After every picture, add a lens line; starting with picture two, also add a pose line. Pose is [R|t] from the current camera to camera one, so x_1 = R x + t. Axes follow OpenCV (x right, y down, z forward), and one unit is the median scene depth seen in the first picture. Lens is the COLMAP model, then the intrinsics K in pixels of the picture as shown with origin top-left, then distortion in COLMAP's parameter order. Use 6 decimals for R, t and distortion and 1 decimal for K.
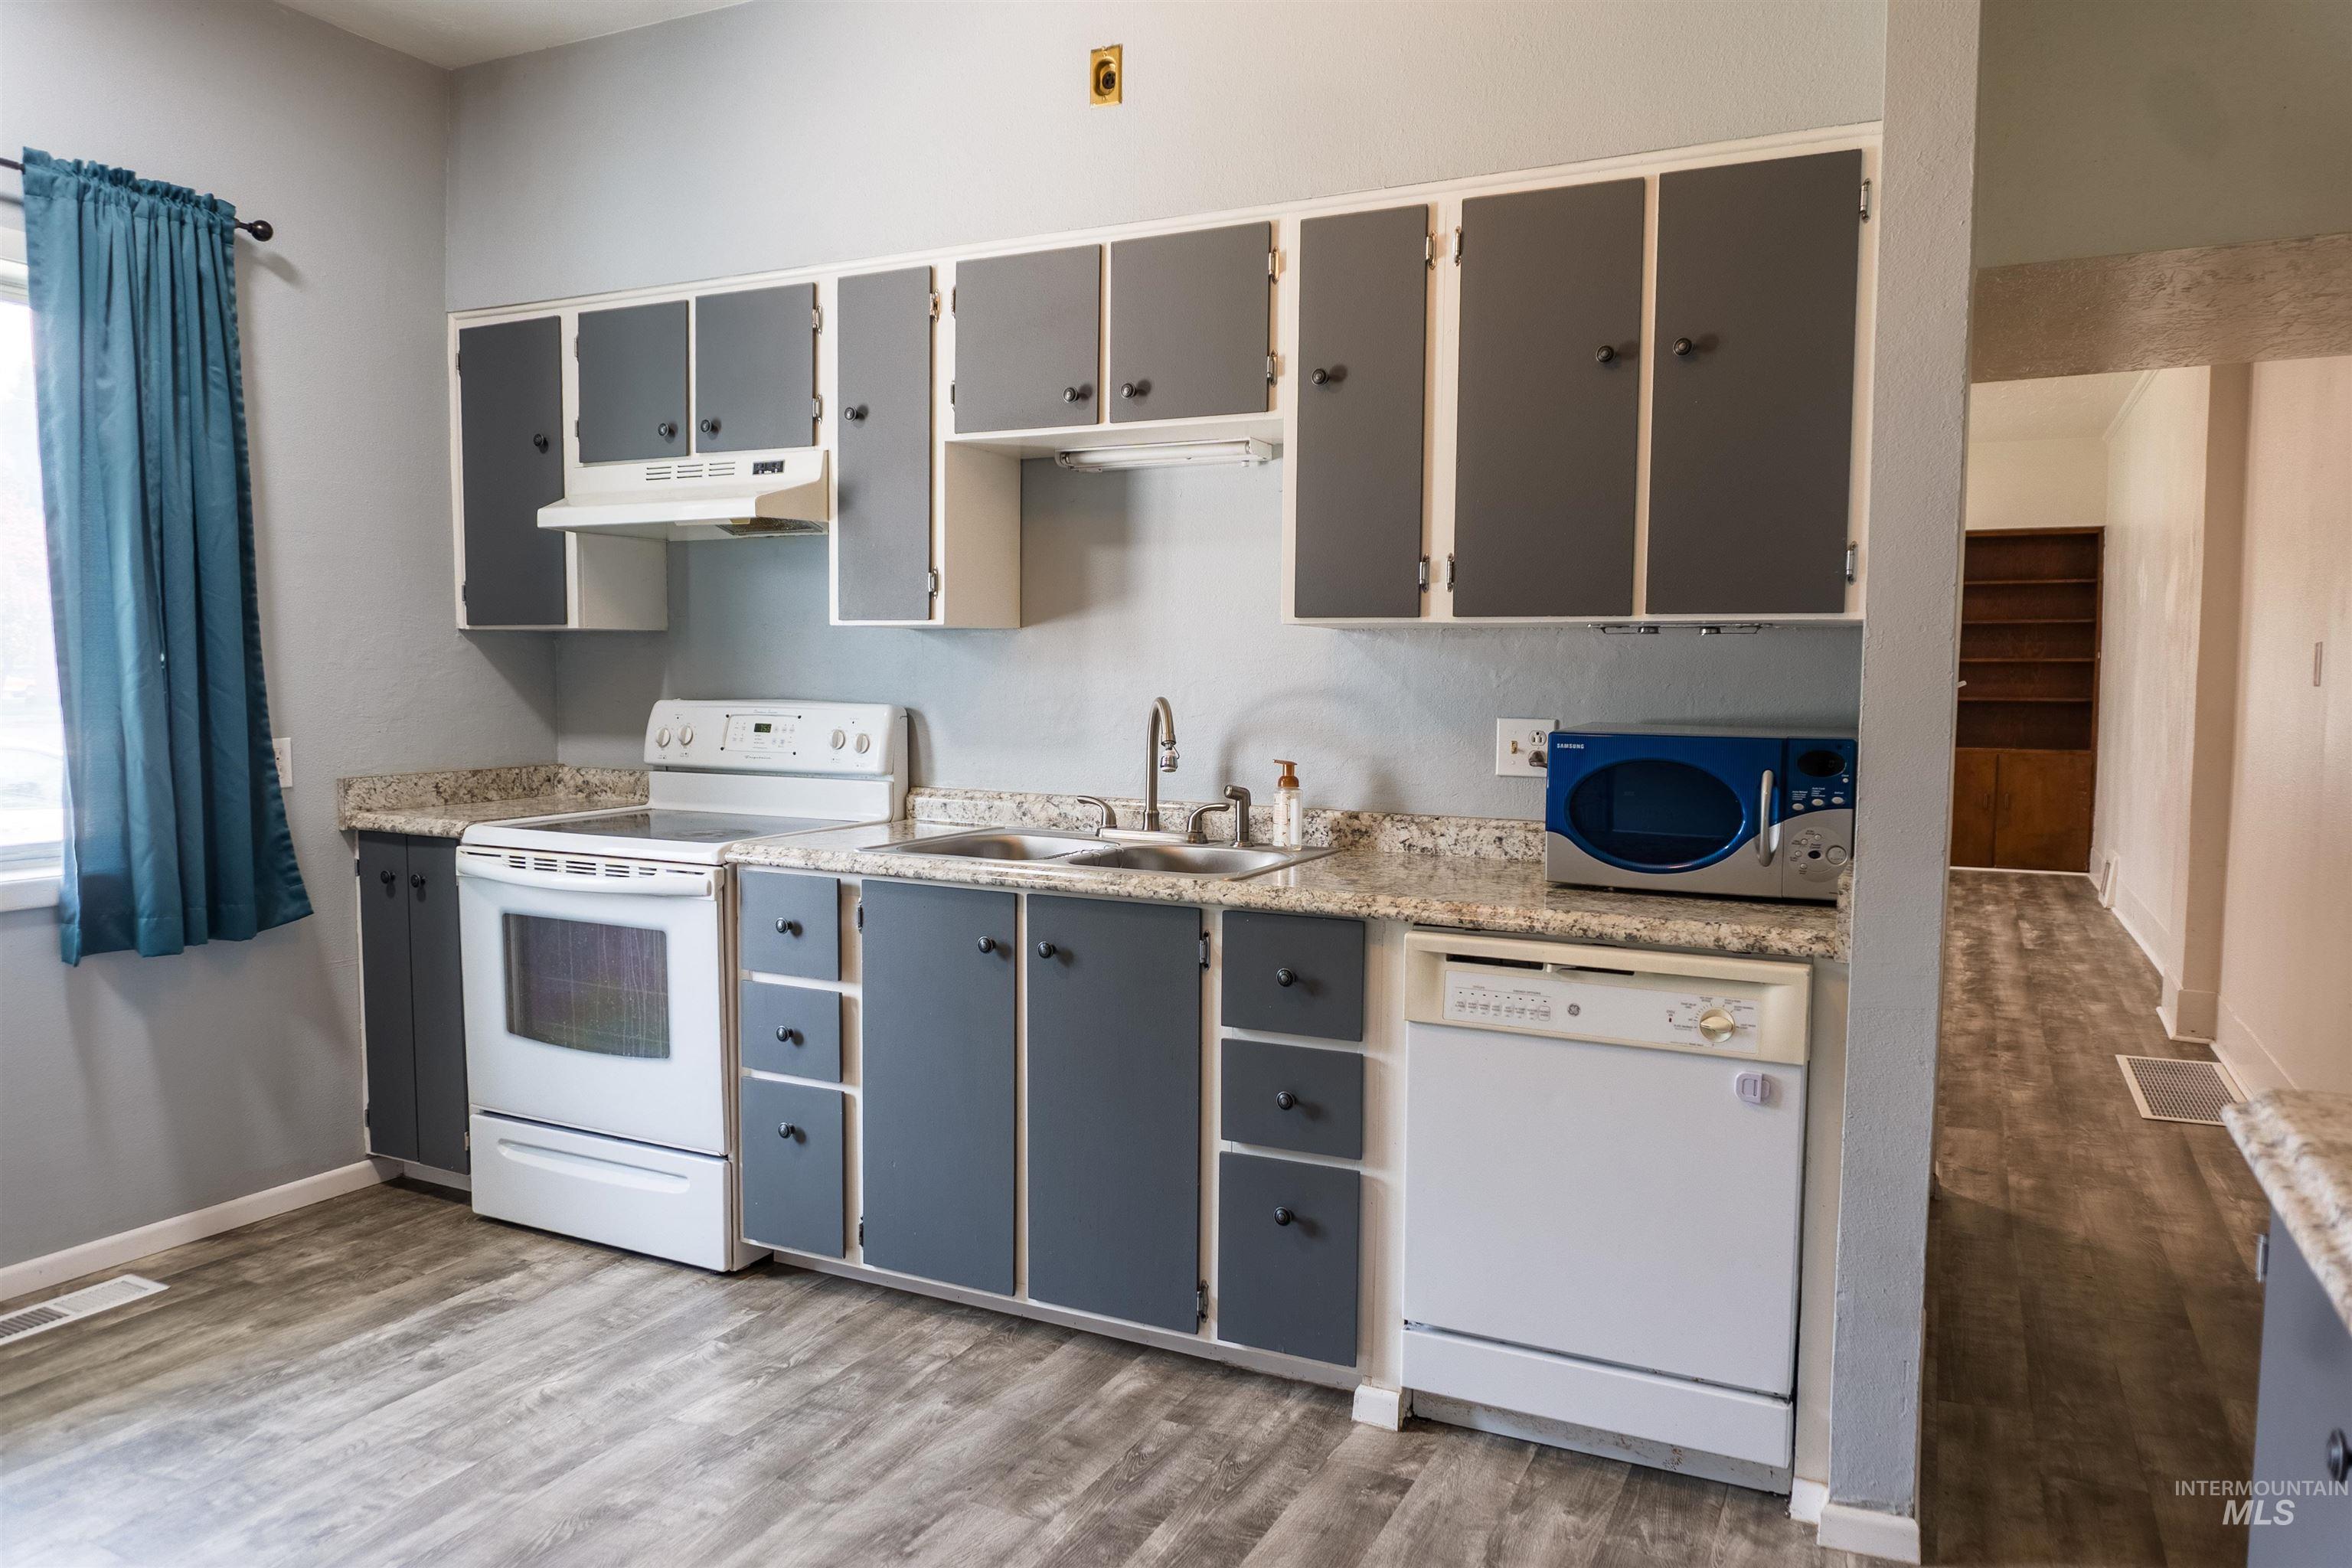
lens RADIAL K [[1555.7, 0, 1174.0], [0, 1555.7, 791.0], [0, 0, 1]] dist [-0.028897, -0.000121]
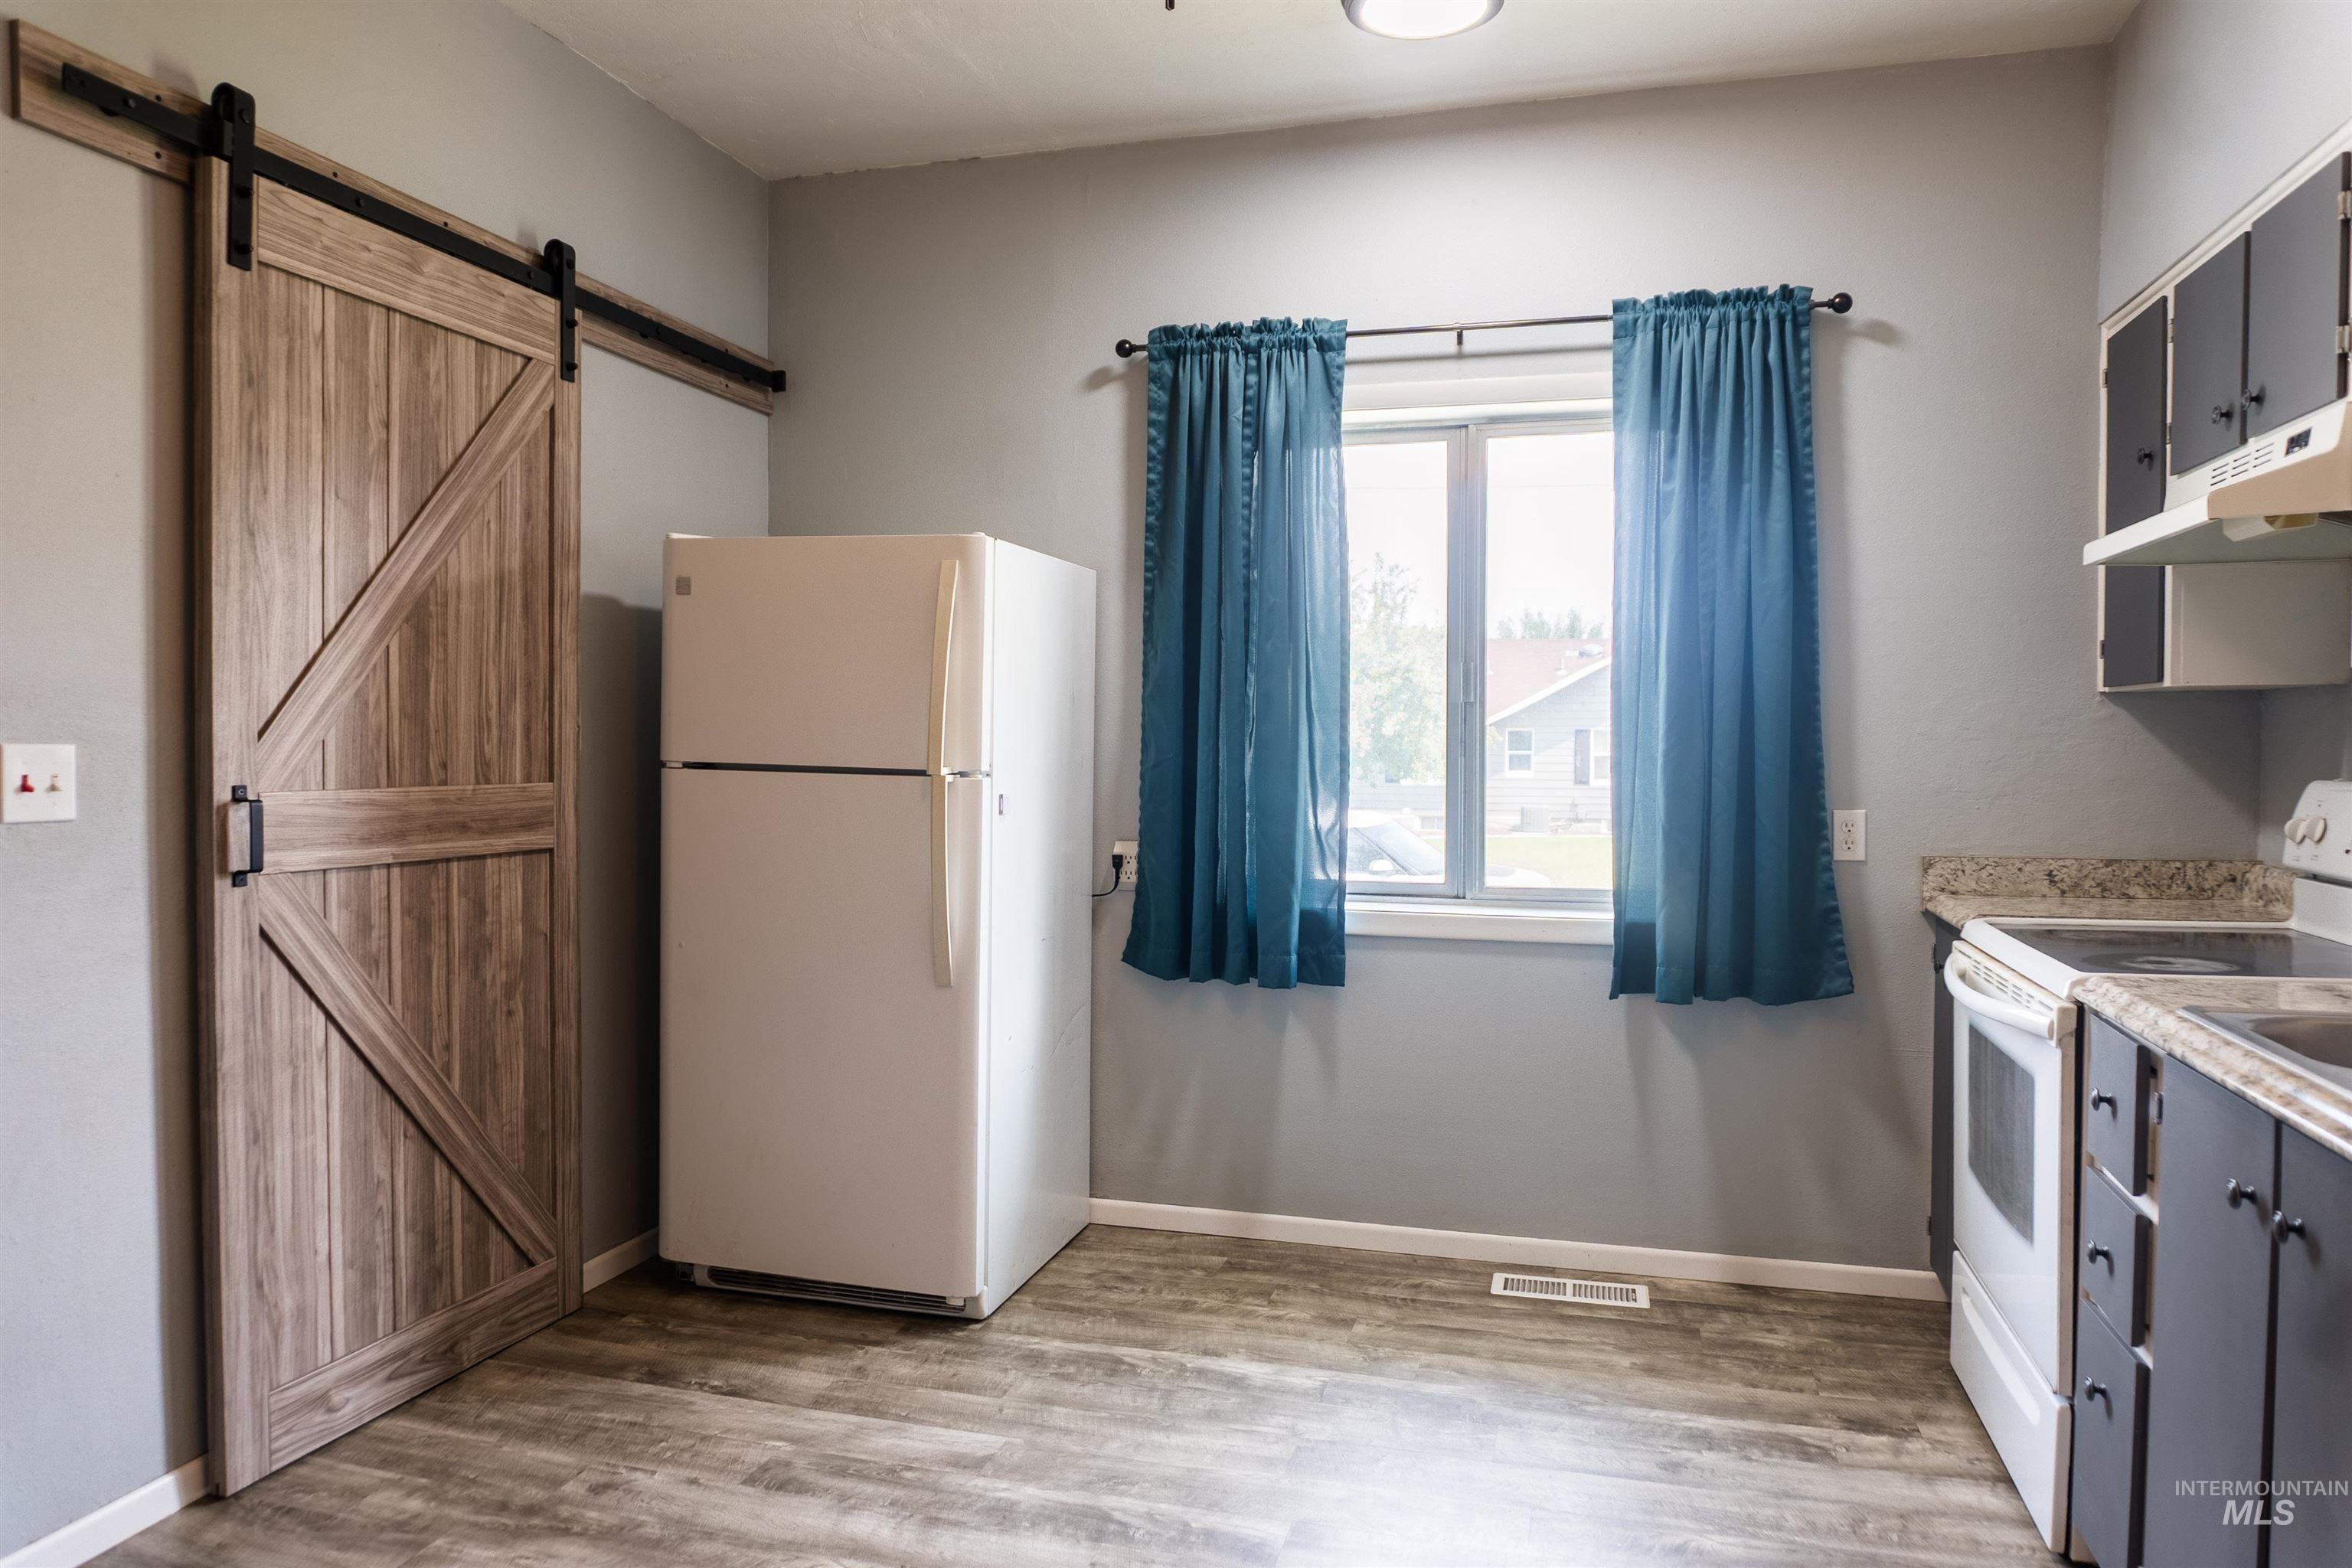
lens RADIAL K [[1555.7, 0, 1174.0], [0, 1555.7, 791.0], [0, 0, 1]] dist [-0.028897, -0.000121]
pose [[0.178327, 0.024883, -0.983657, 0.363482], [-0.072323, 0.997308, 0.012116, -0.031389], [0.981310, 0.068981, 0.179647, 0.458915]]
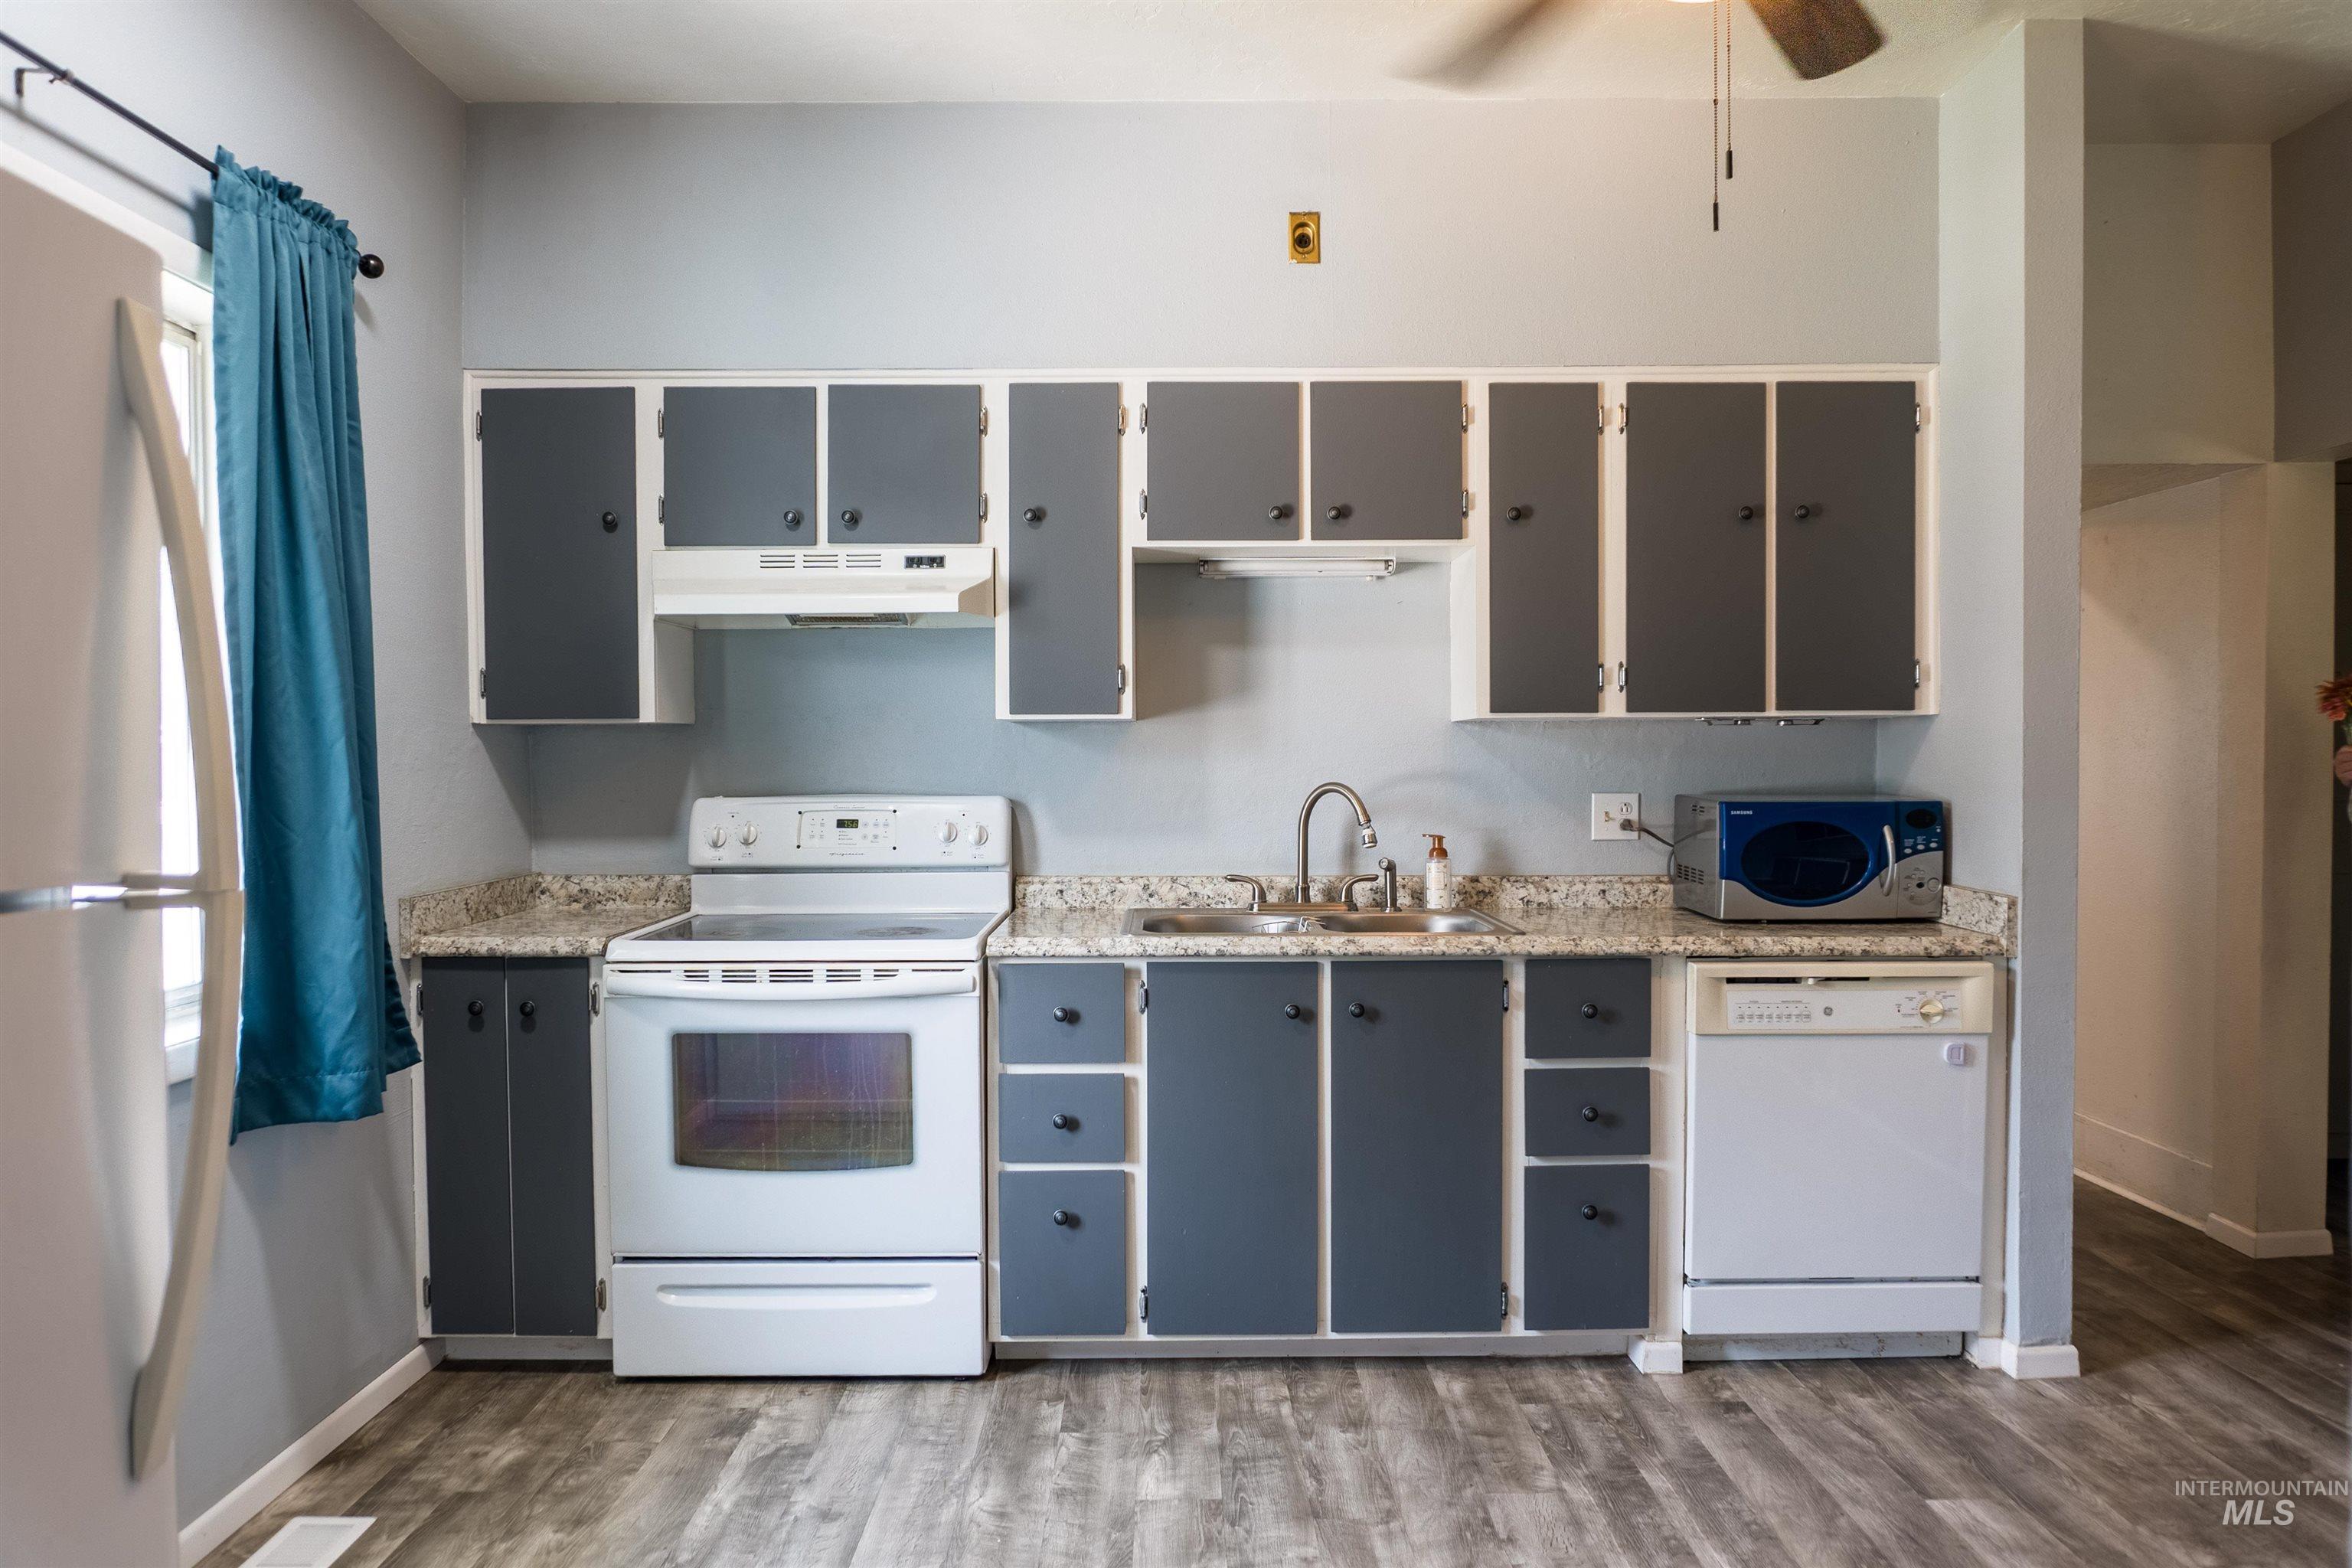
lens RADIAL K [[1559.3, 0, 1178.9], [0, 1559.3, 792.6], [0, 0, 1]] dist [-0.026043, 0.001121]
pose [[0.896285, -0.025122, 0.442766, -0.642263], [0.047550, 0.998083, -0.039624, -0.014473], [-0.440921, 0.056568, 0.895761, 0.041357]]
